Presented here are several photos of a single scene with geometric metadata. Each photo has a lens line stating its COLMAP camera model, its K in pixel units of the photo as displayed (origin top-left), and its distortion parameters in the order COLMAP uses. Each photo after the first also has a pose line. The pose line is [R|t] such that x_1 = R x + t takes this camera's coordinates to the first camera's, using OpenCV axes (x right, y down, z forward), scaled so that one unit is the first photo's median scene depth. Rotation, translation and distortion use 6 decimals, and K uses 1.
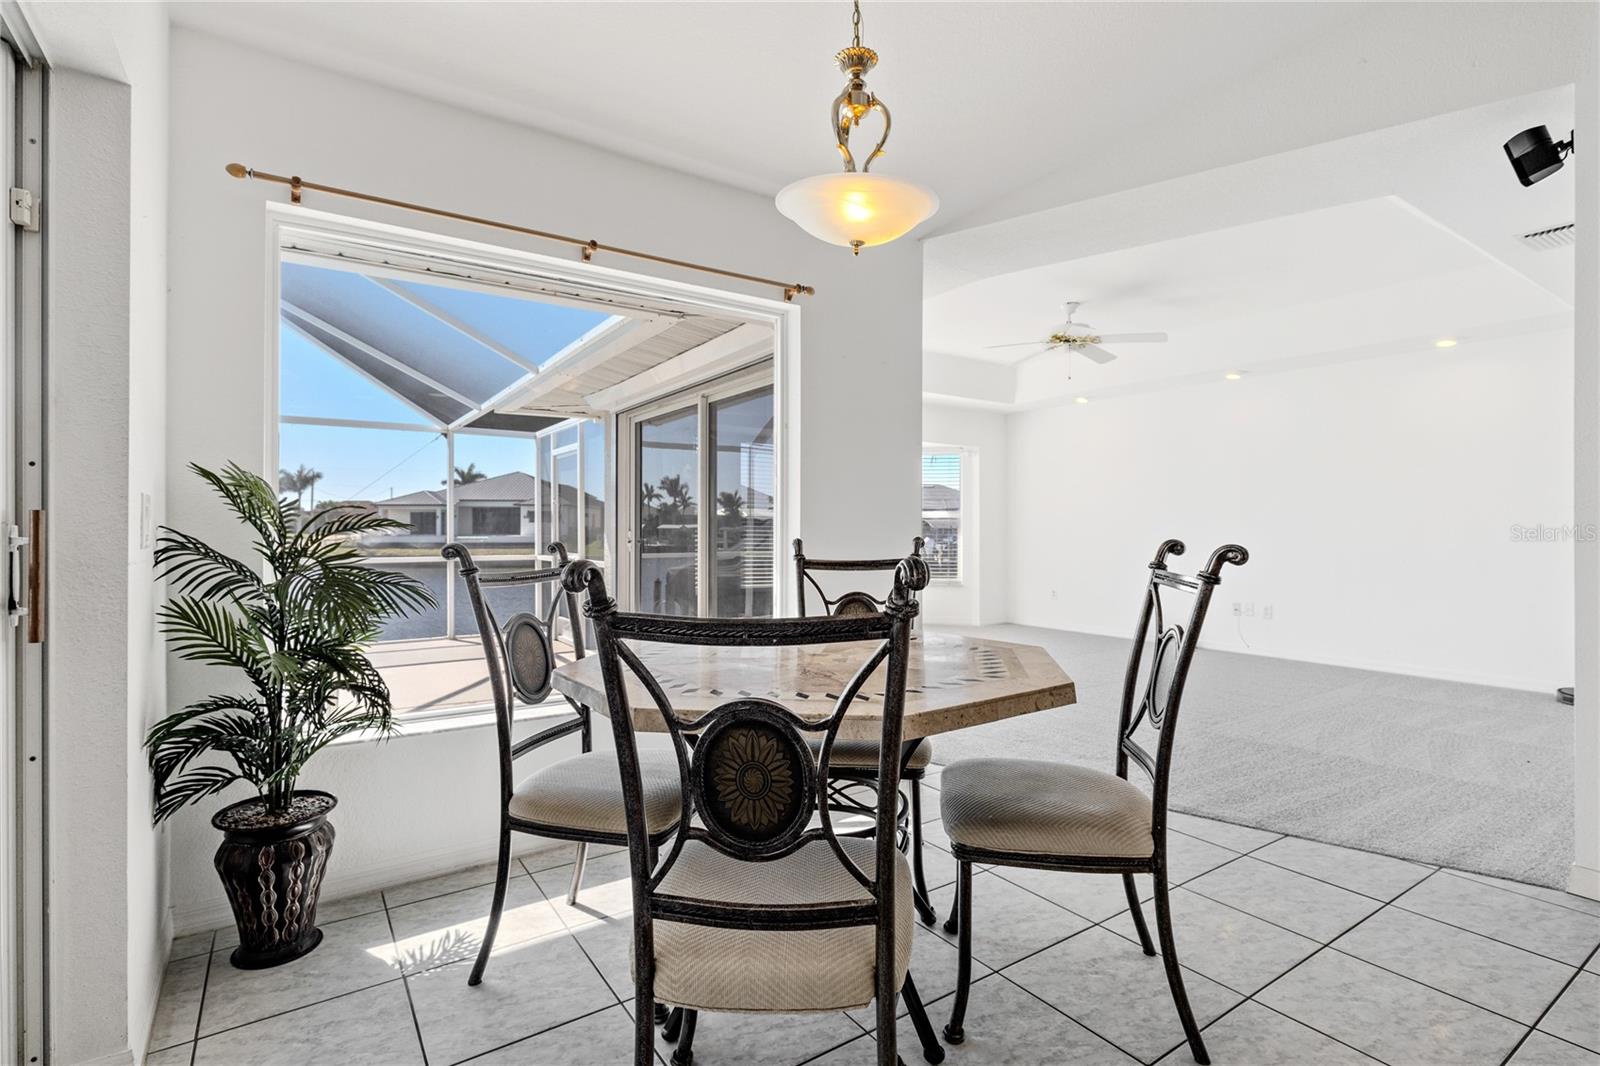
lens RADIAL K [[773.7, 0, 802.9], [0, 773.7, 533.4], [0, 0, 1]] dist [-0.024327, -0.000082]
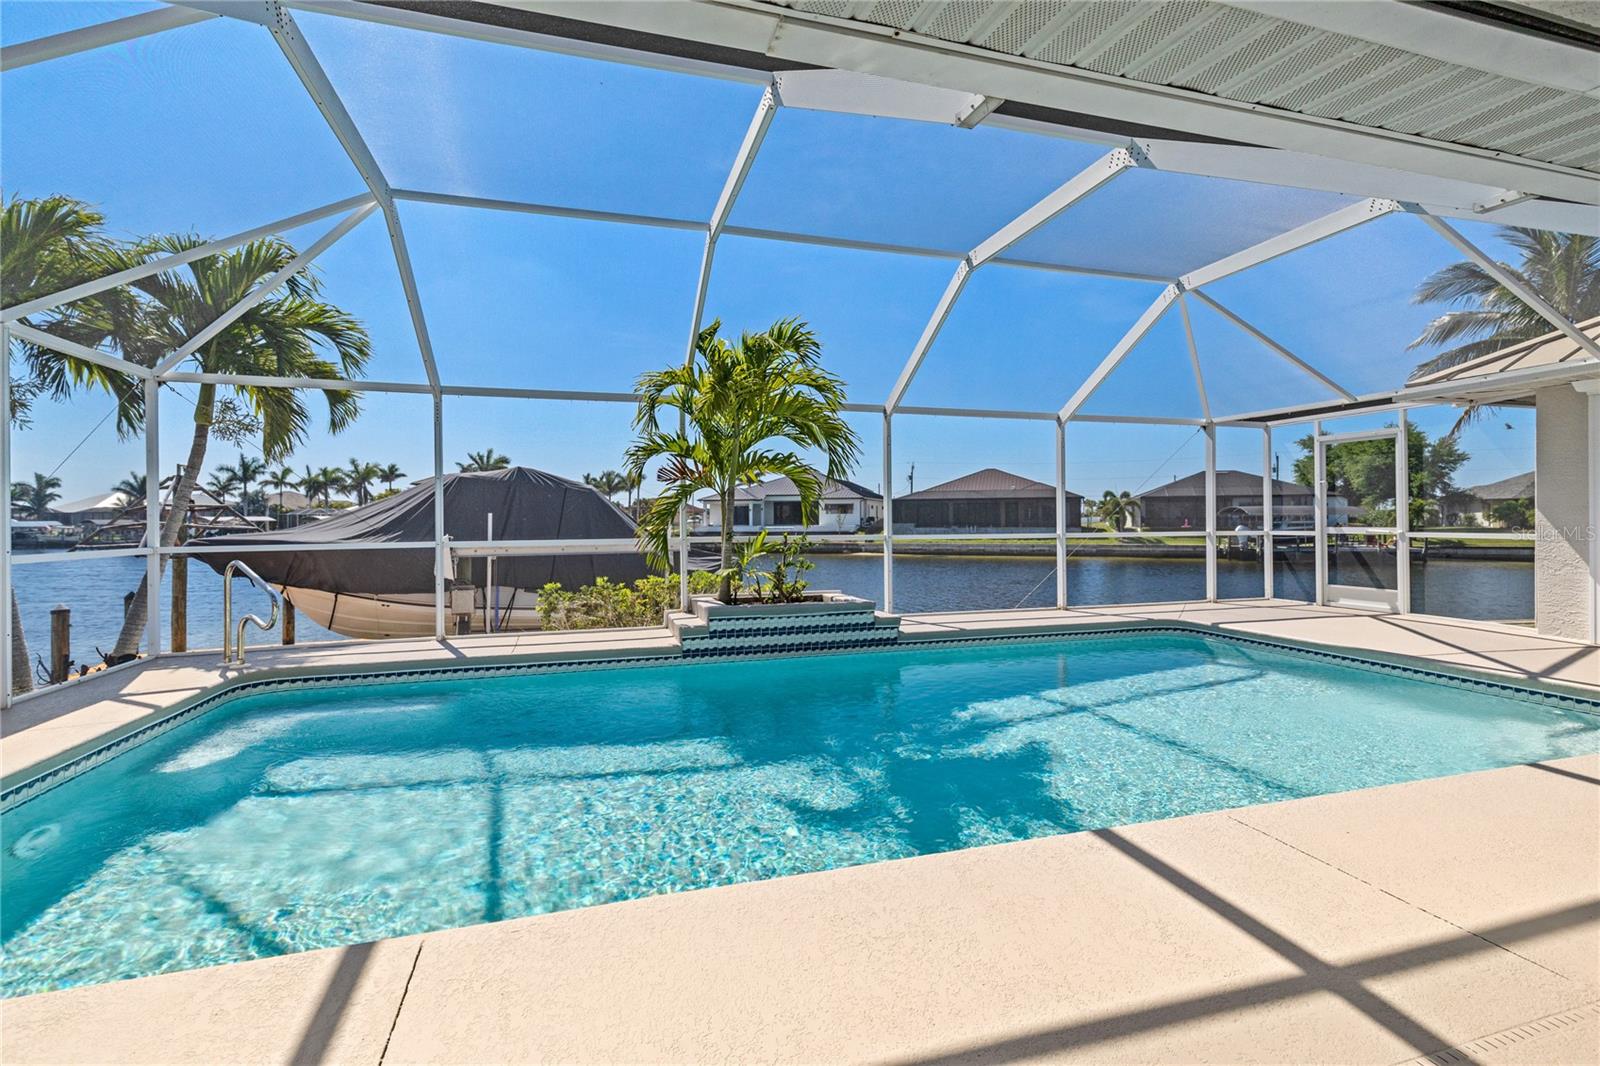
lens RADIAL K [[718.5, 0, 807.5], [0, 718.5, 523.6], [0, 0, 1]] dist [0.001130, 0.000952]
pose [[0.957083, -0.007539, -0.289715, -2.371449], [0.007673, 0.999970, -0.000674, 0.047753], [0.289711, -0.001578, 0.957113, -0.801974]]
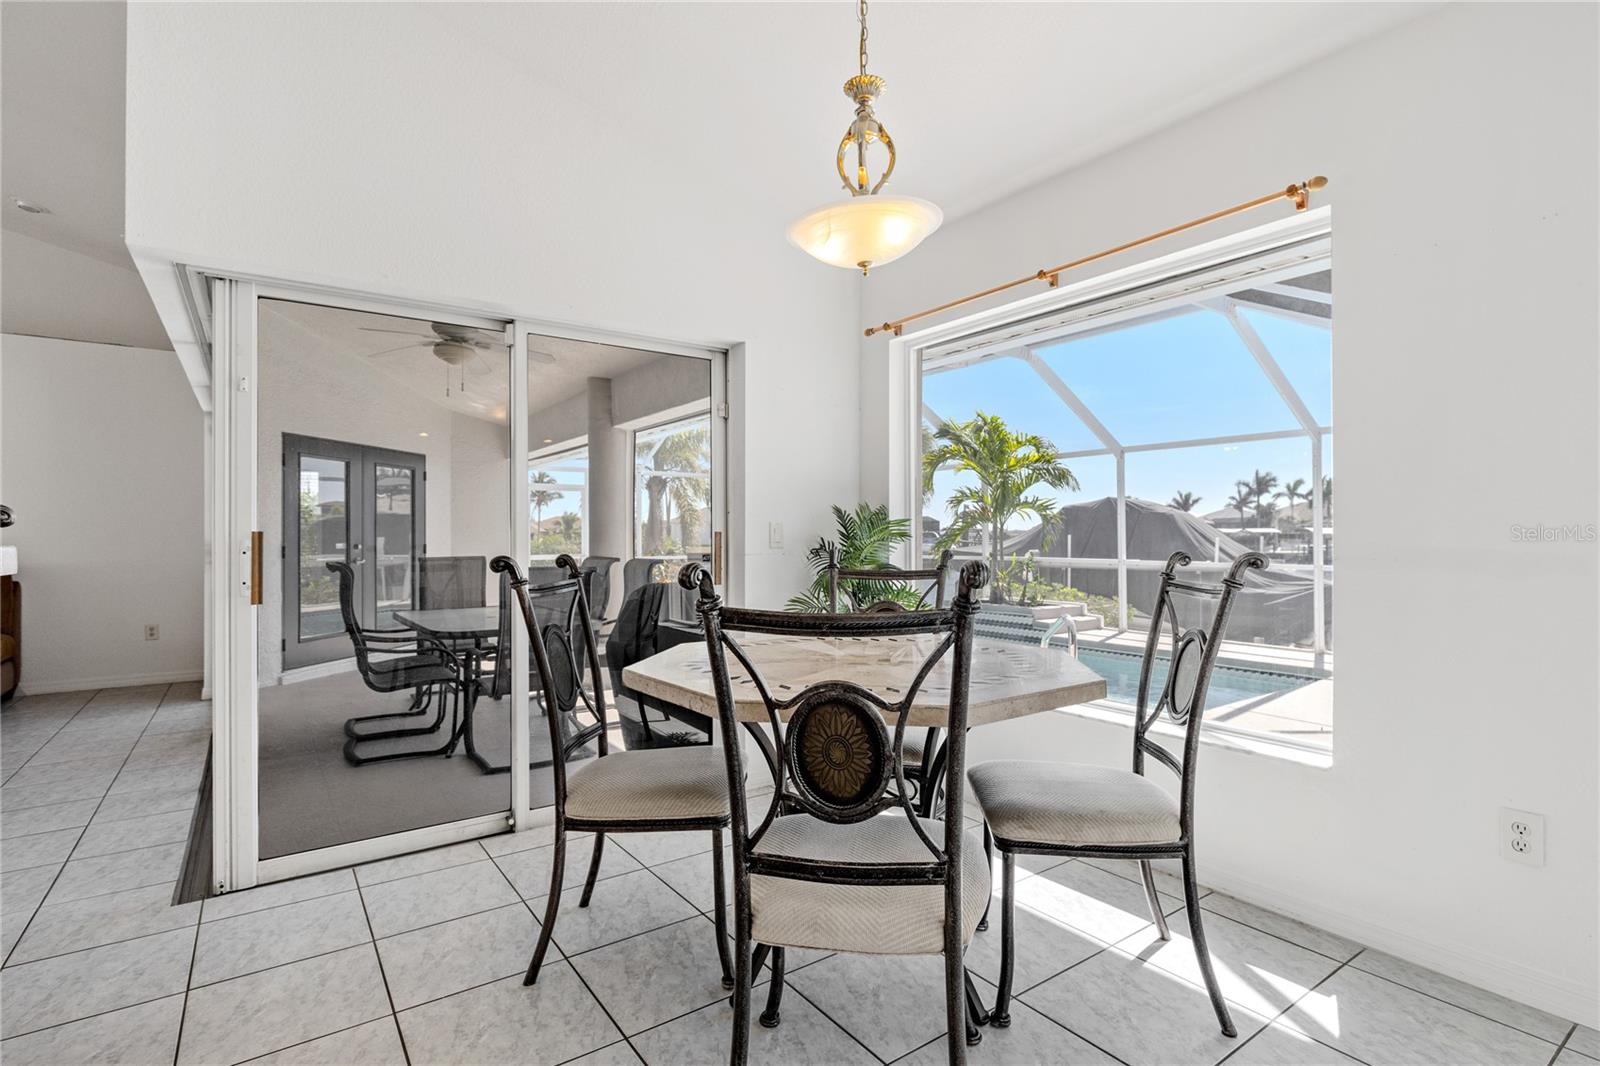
lens RADIAL K [[773.7, 0, 799.2], [0, 773.7, 538.1], [0, 0, 1]] dist [-0.024327, -0.000082]
pose [[0.022288, 0.000231, -0.999752, 0.809361], [-0.000933, 1.000000, 0.000211, -0.008262], [0.999751, 0.000928, 0.022288, 0.584287]]
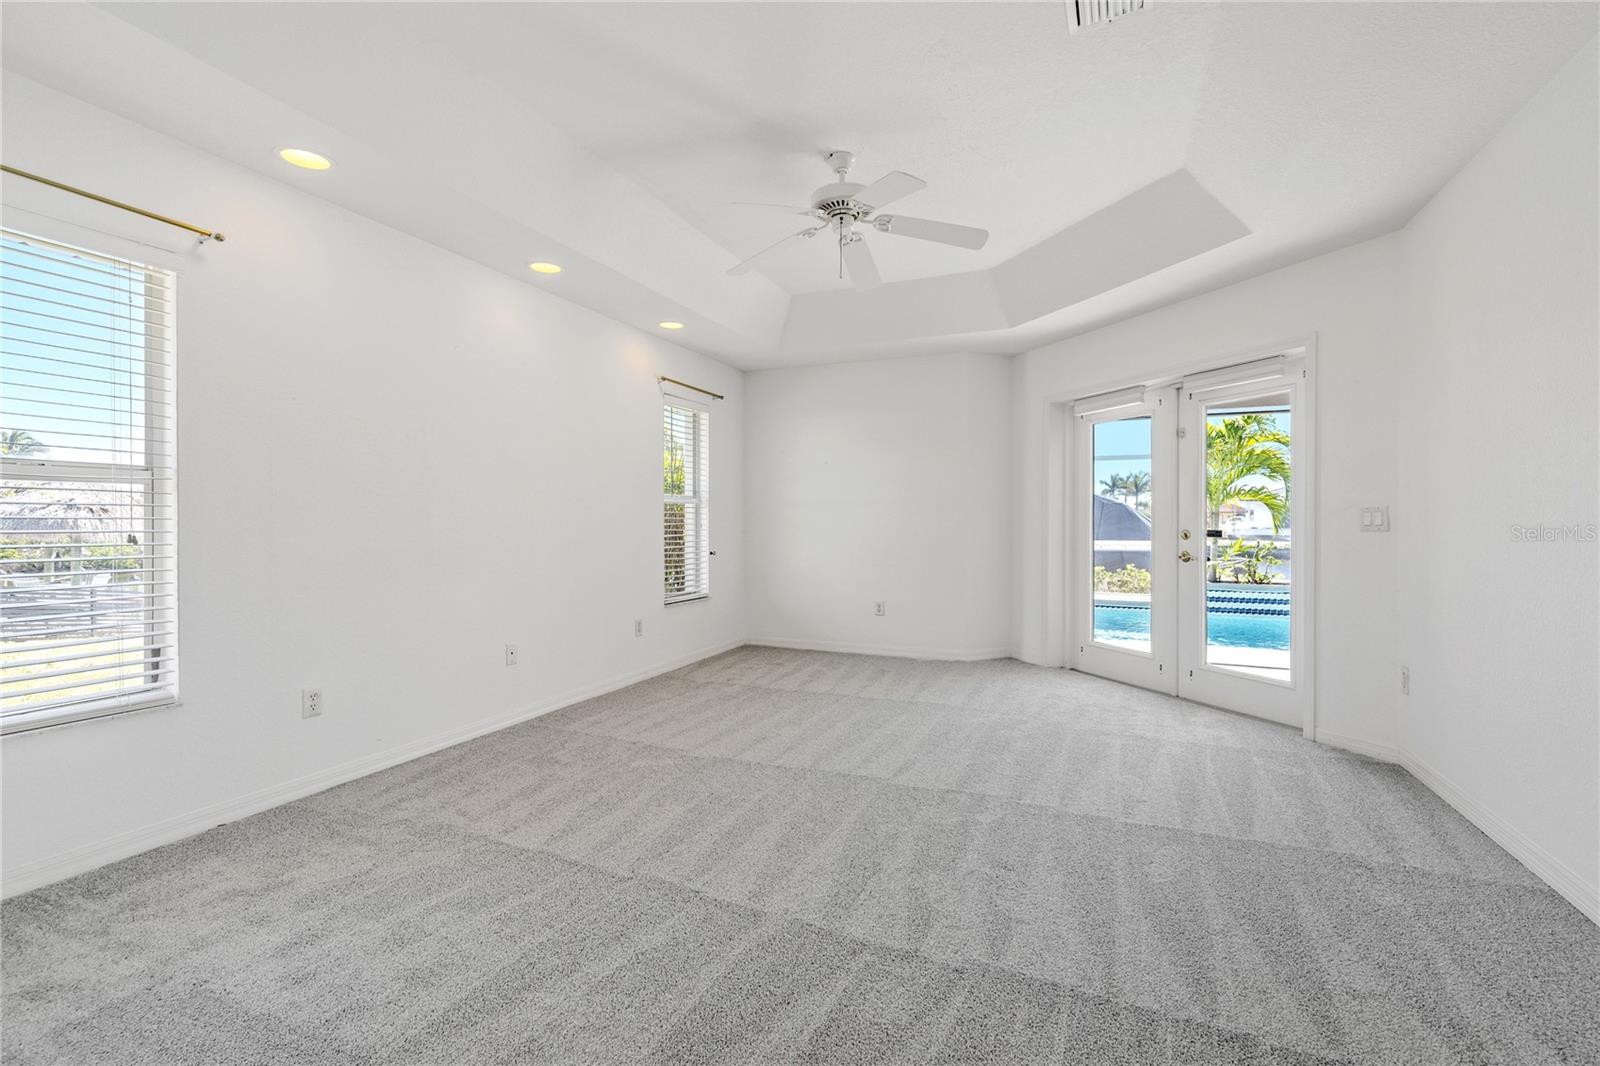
lens RADIAL K [[718.5, 0, 812.6], [0, 718.5, 528.6], [0, 0, 1]] dist [0.001130, 0.000952]
pose [[0.551787, 0.004343, -0.833974, -1.154424], [0.001017, 0.999982, 0.005881, -0.010573], [0.833984, -0.004093, 0.551773, -2.720346]]
